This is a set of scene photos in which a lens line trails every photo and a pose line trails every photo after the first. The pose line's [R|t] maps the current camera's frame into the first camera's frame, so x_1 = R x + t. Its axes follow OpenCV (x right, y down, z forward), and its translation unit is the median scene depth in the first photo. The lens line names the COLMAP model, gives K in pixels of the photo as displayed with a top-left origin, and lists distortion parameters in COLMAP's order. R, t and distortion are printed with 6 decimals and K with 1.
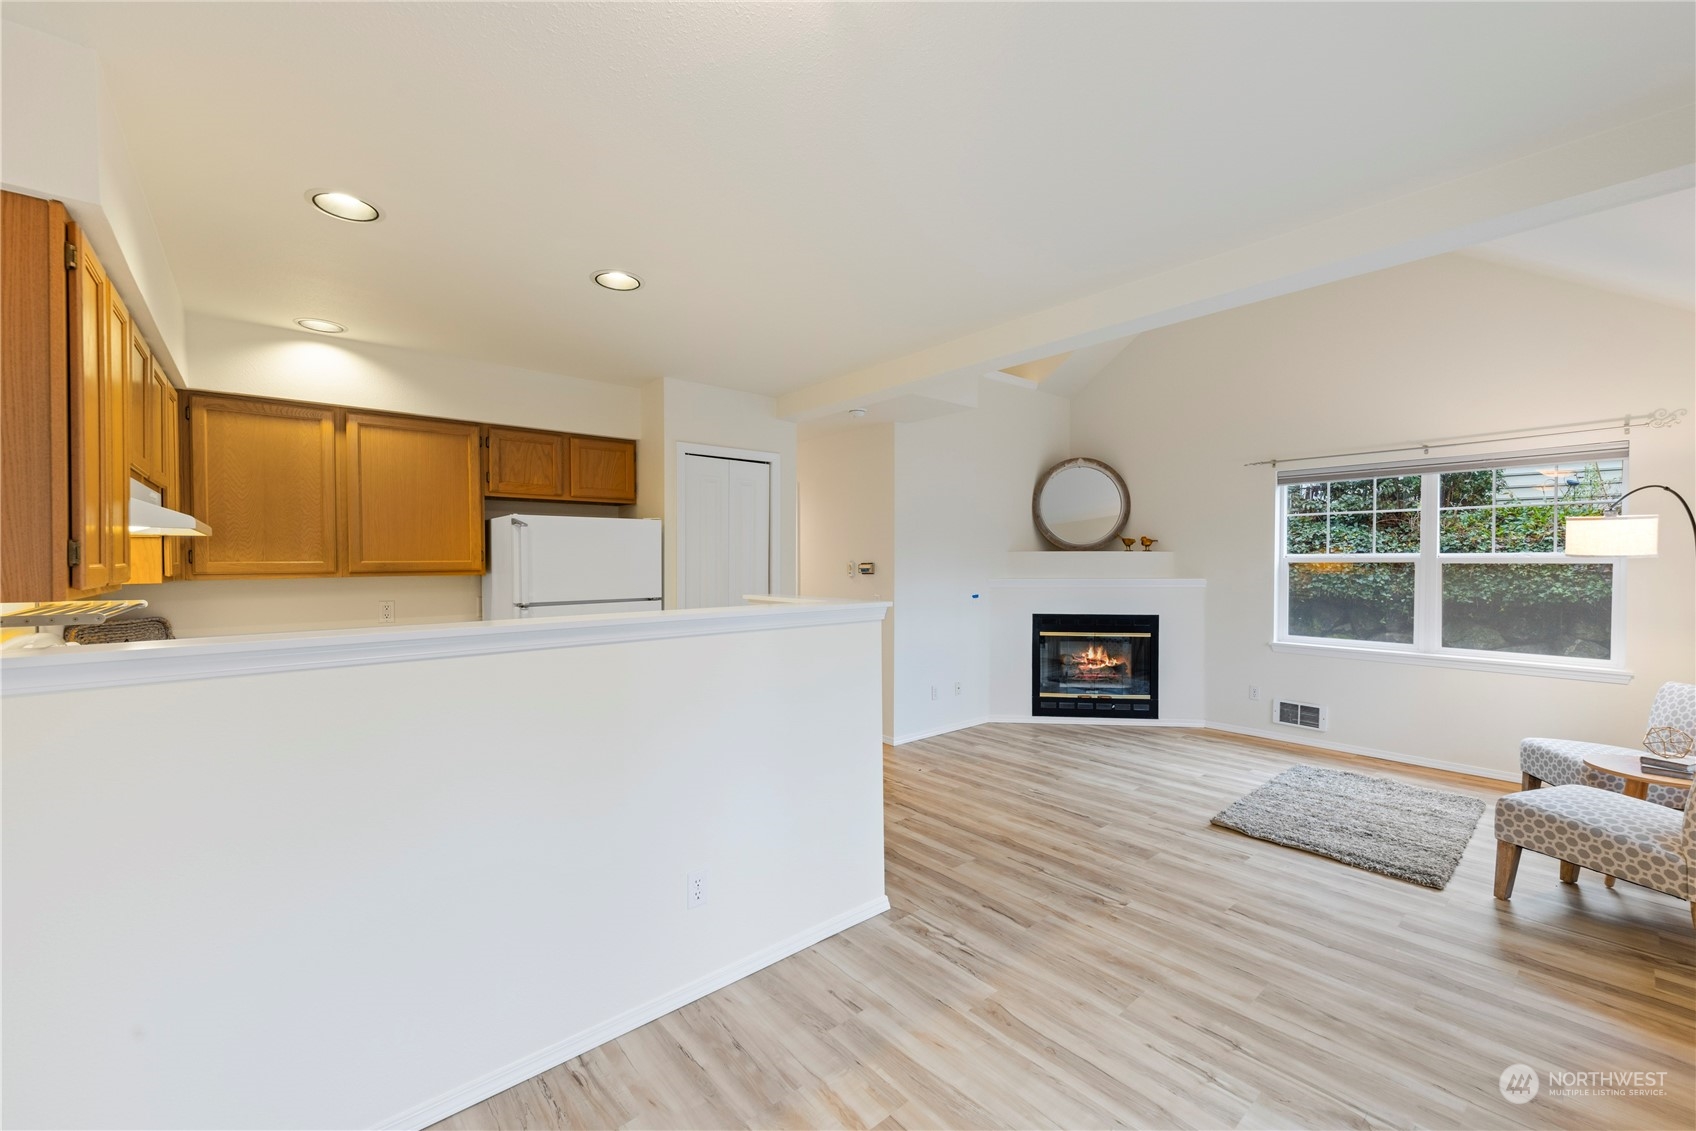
lens RADIAL K [[675.2, 0, 837.7], [0, 675.2, 559.7], [0, 0, 1]] dist [0.006004, -0.003075]
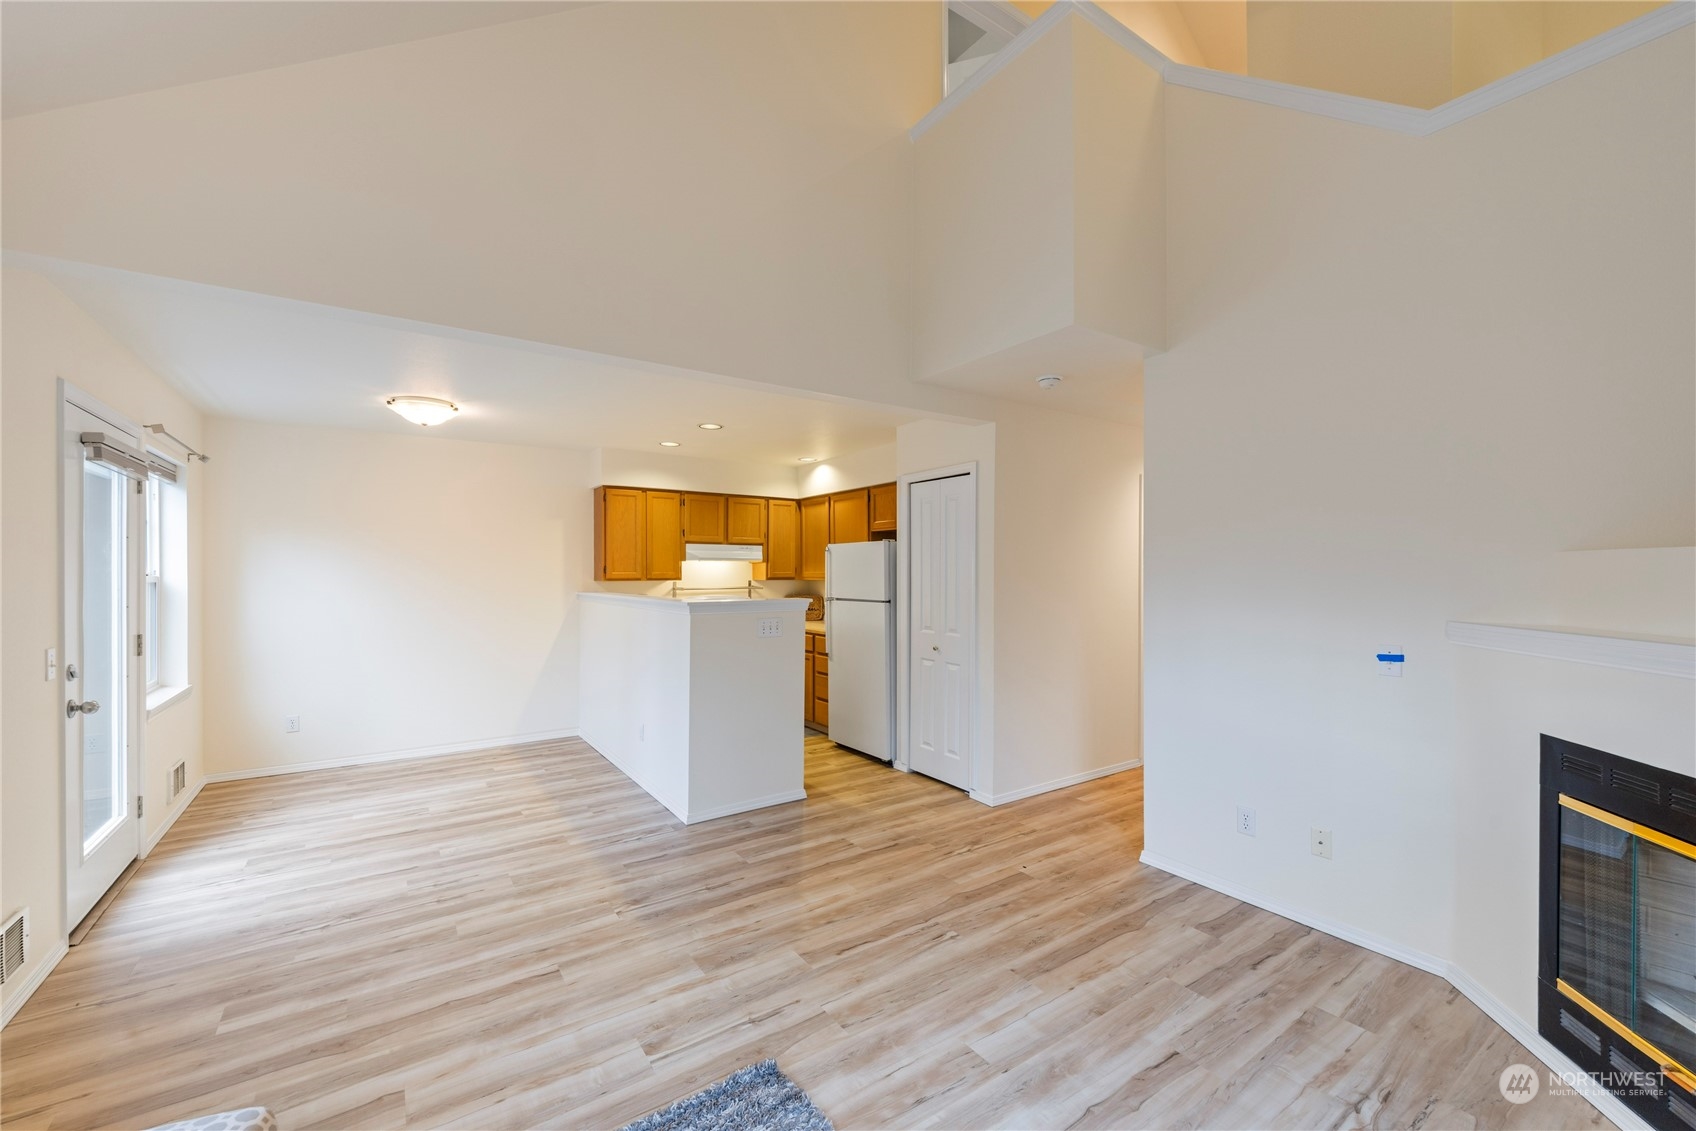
lens RADIAL K [[675.2, 0, 842.7], [0, 675.2, 565.0], [0, 0, 1]] dist [0.006004, -0.003075]
pose [[-0.099200, -0.007747, -0.995037, 1.383005], [-0.006002, 0.999956, -0.007187, -0.005142], [0.995049, 0.005260, -0.099242, 1.413985]]
